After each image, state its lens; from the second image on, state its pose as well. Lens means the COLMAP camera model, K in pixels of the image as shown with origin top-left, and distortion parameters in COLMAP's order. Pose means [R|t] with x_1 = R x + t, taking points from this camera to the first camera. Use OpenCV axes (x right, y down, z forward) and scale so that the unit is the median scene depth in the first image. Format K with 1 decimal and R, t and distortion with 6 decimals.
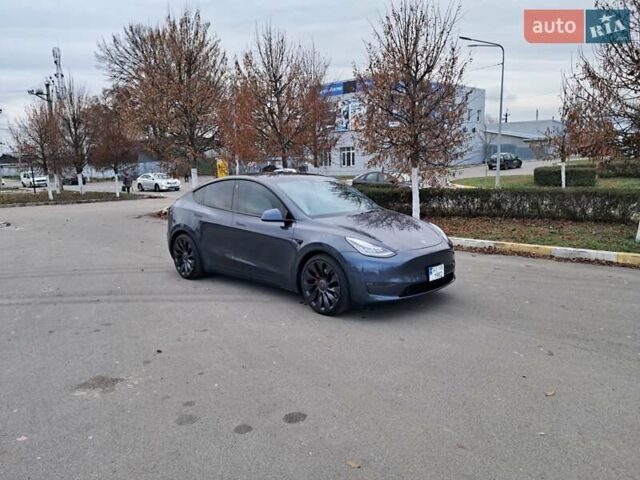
lens RADIAL K [[505.8, 0, 315.3], [0, 505.8, 242.1], [0, 0, 1]] dist [0.038302, -0.043897]
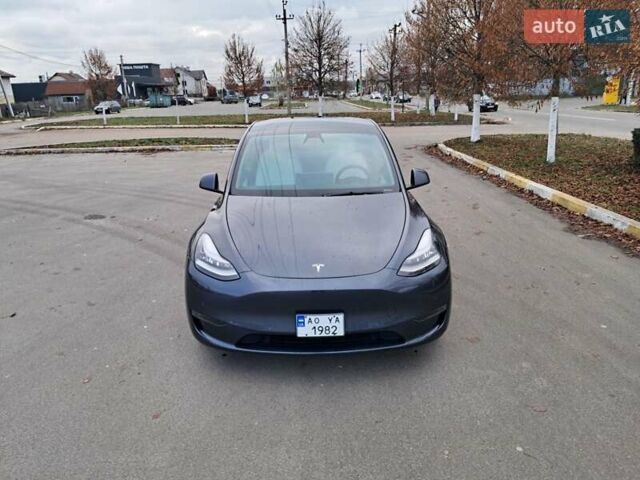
lens RADIAL K [[505.8, 0, 320.5], [0, 505.8, 241.2], [0, 0, 1]] dist [0.038302, -0.043897]
pose [[0.725908, 0.213253, -0.653897, 0.285758], [-0.111380, 0.974618, 0.194202, -0.068721], [0.678713, -0.068142, 0.731235, 0.287640]]
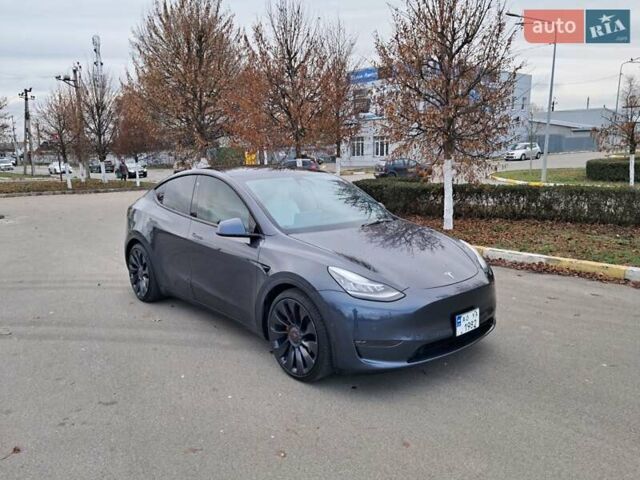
lens RADIAL K [[505.8, 0, 315.1], [0, 505.8, 243.9], [0, 0, 1]] dist [0.038302, -0.043897]
pose [[0.997395, 0.021115, -0.068981, 0.041379], [-0.019480, 0.999515, 0.024284, -0.026159], [0.069460, -0.022877, 0.997322, 0.159860]]
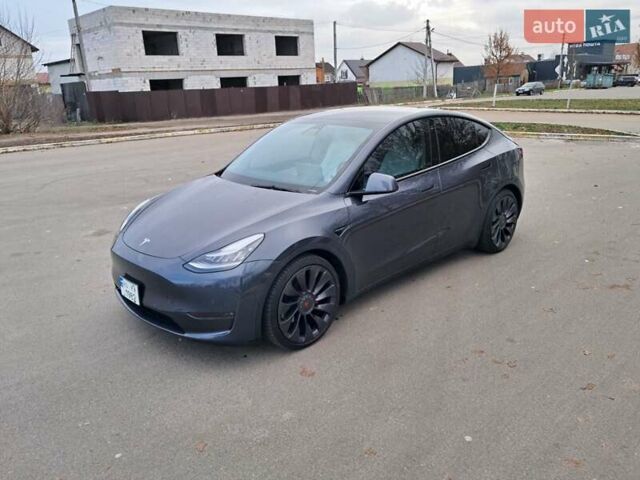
lens RADIAL K [[505.8, 0, 308.6], [0, 505.8, 239.9], [0, 0, 1]] dist [0.038302, -0.043897]
pose [[-0.019412, 0.326099, -0.945136, 0.404013], [-0.125152, 0.937087, 0.325892, -0.117891], [0.991948, 0.124612, 0.022621, 0.583438]]
